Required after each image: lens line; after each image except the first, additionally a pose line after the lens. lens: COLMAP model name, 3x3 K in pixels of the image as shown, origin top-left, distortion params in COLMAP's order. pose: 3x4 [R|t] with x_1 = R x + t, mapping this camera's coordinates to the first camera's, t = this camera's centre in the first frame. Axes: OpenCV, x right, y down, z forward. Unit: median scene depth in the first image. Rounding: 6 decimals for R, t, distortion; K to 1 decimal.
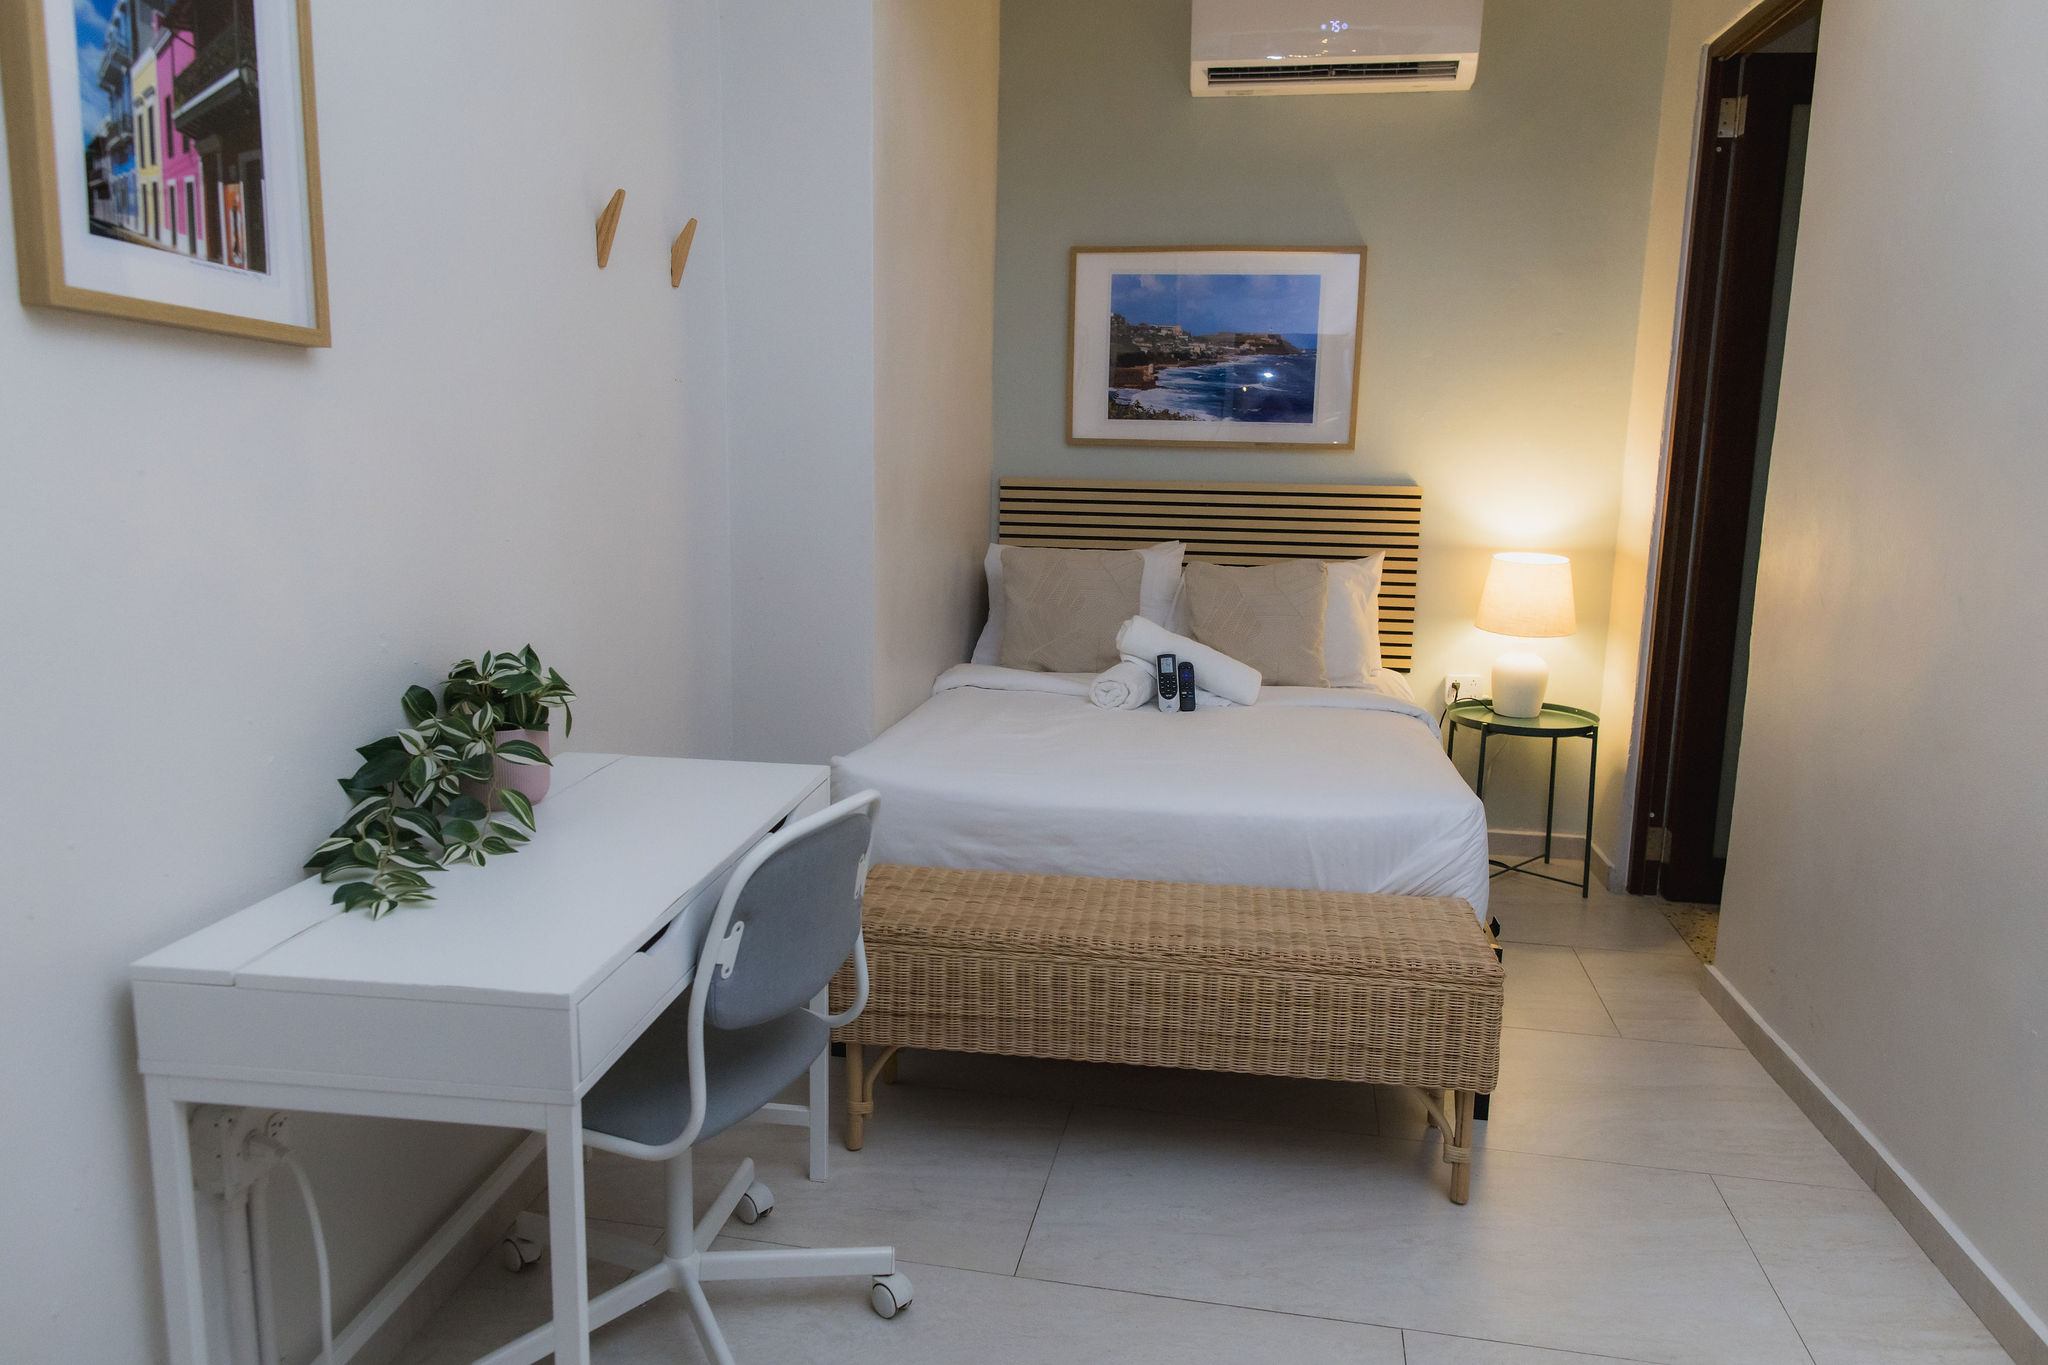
lens RADIAL K [[1342.4, 0, 1025.5], [0, 1342.4, 680.4], [0, 0, 1]] dist [0.018258, -0.021952]
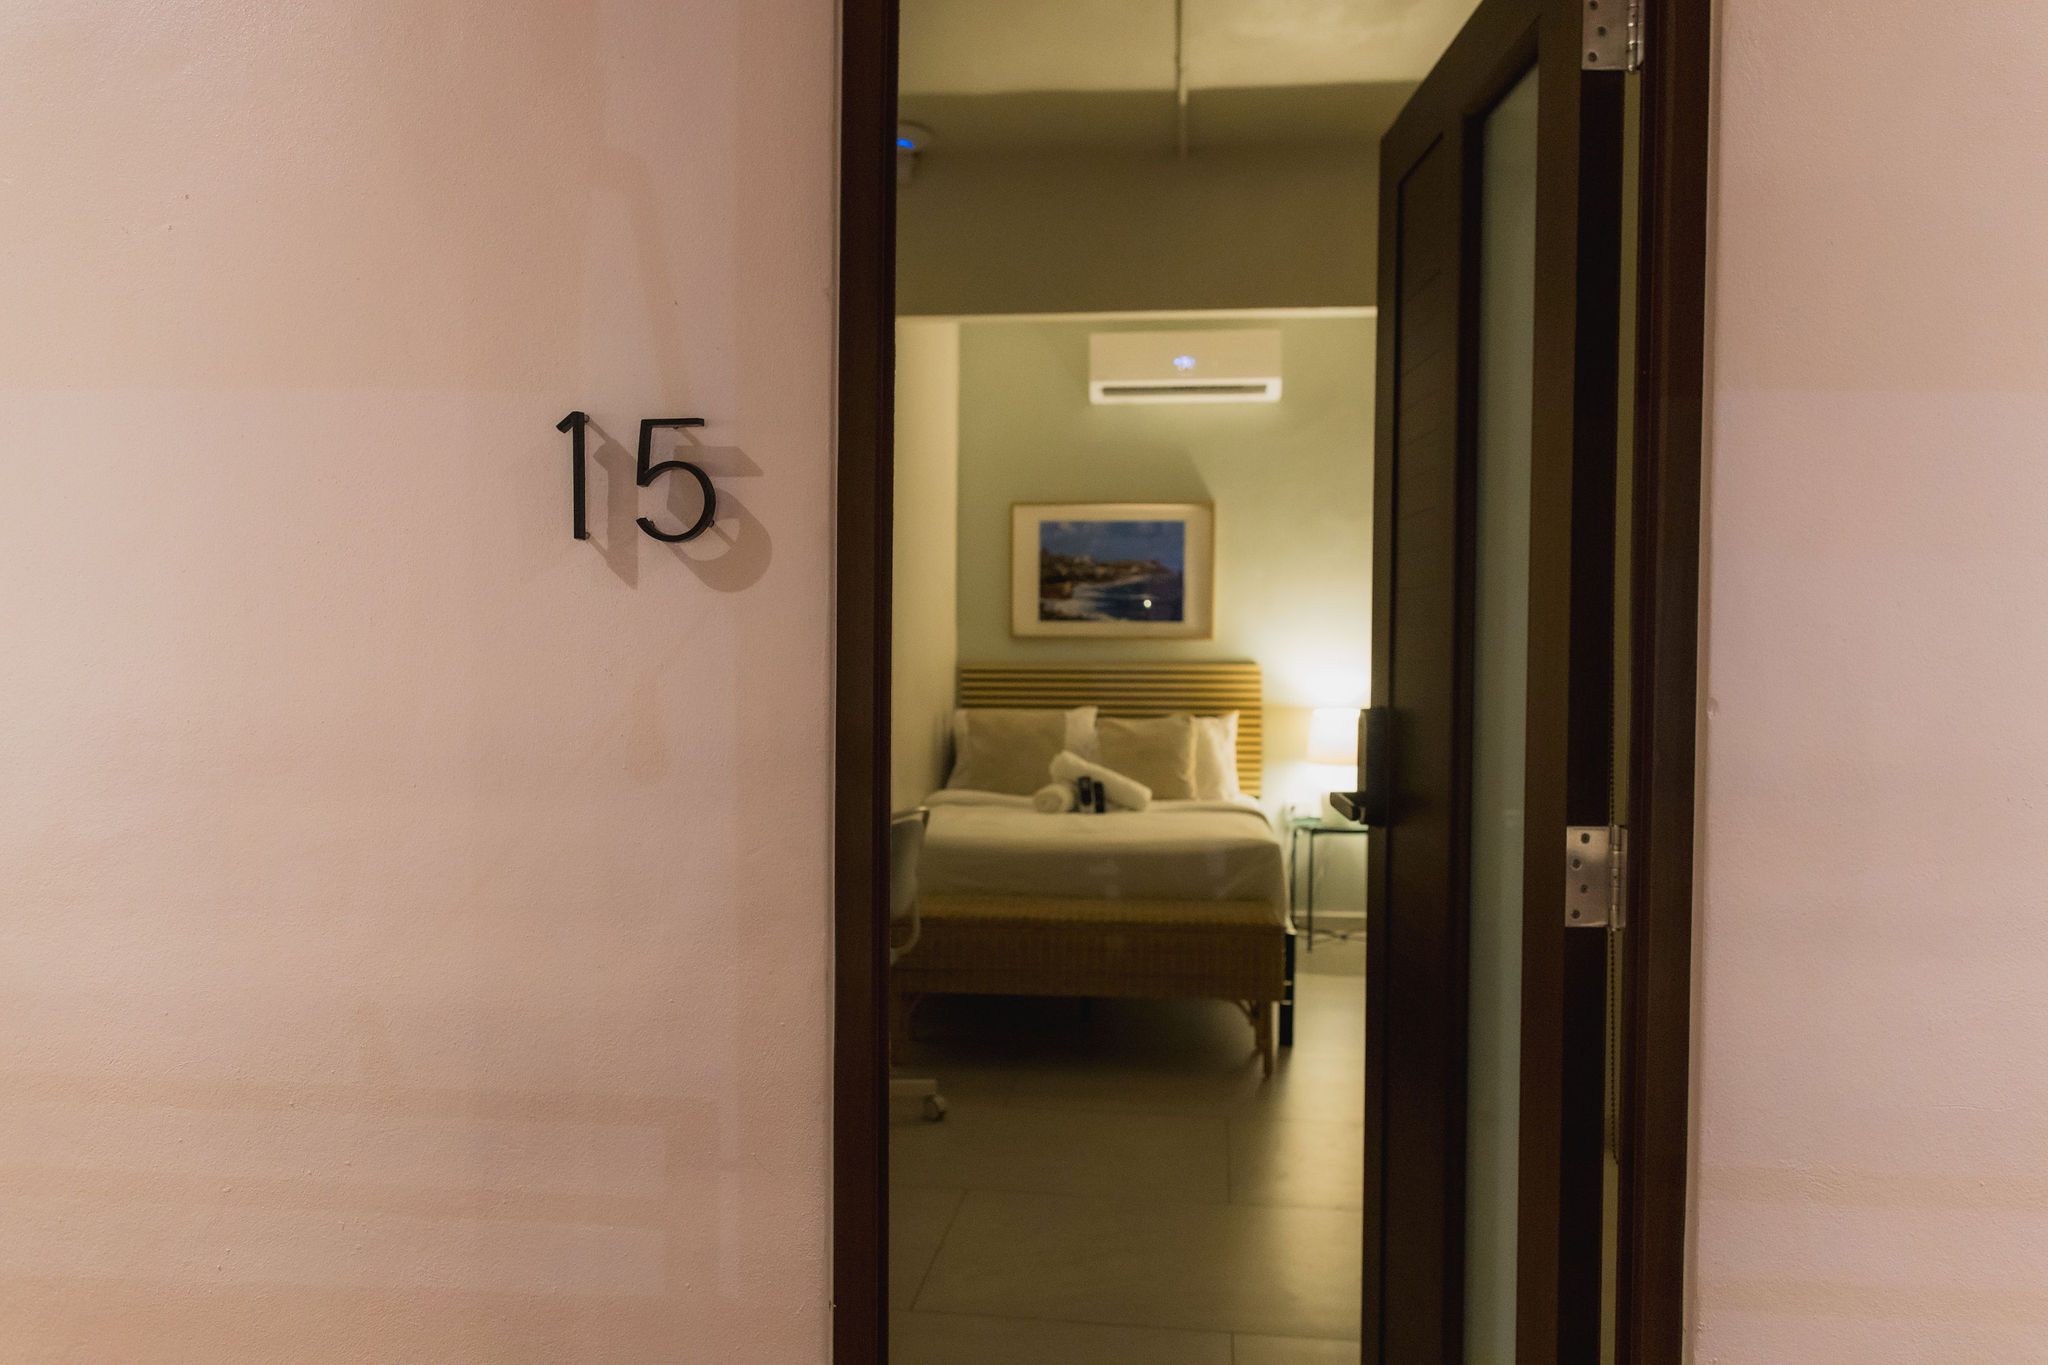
lens RADIAL K [[1342.4, 0, 1023.6], [0, 1342.4, 691.9], [0, 0, 1]] dist [0.018258, -0.021952]
pose [[0.998246, -0.012167, 0.057942, -0.044322], [0.020818, 0.988295, -0.151130, 0.108693], [-0.055425, 0.152071, 0.986814, -0.446936]]
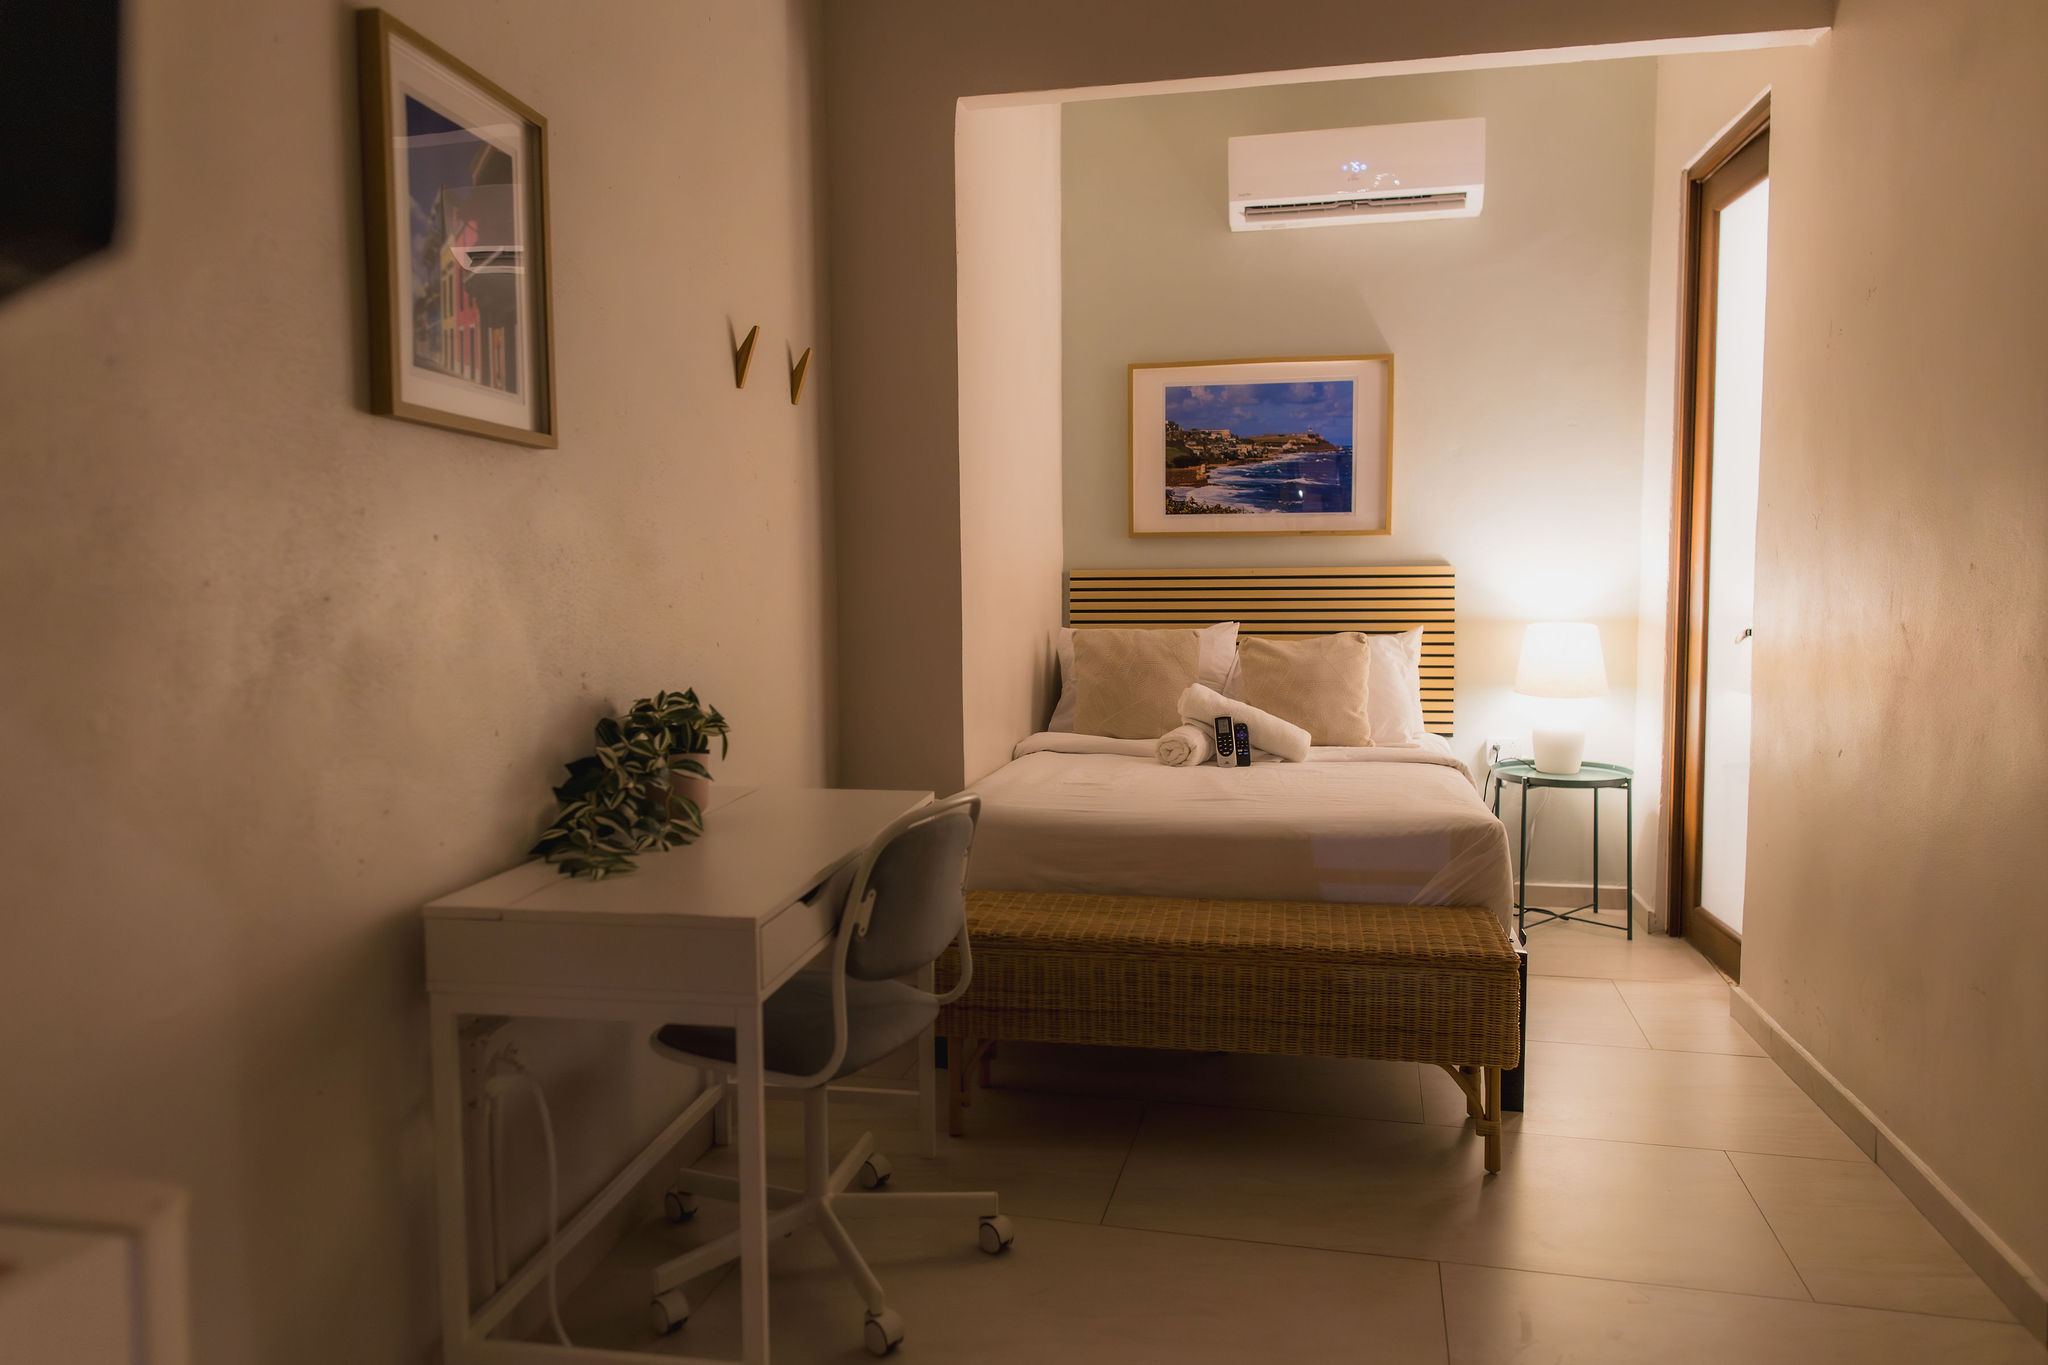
lens RADIAL K [[1342.4, 0, 1030.1], [0, 1342.4, 676.7], [0, 0, 1]] dist [0.018258, -0.021952]
pose [[0.998609, -0.023479, -0.047216, -0.001143], [0.019107, 0.995667, -0.091009, 0.045953], [0.049148, 0.089980, 0.994730, -0.117383]]
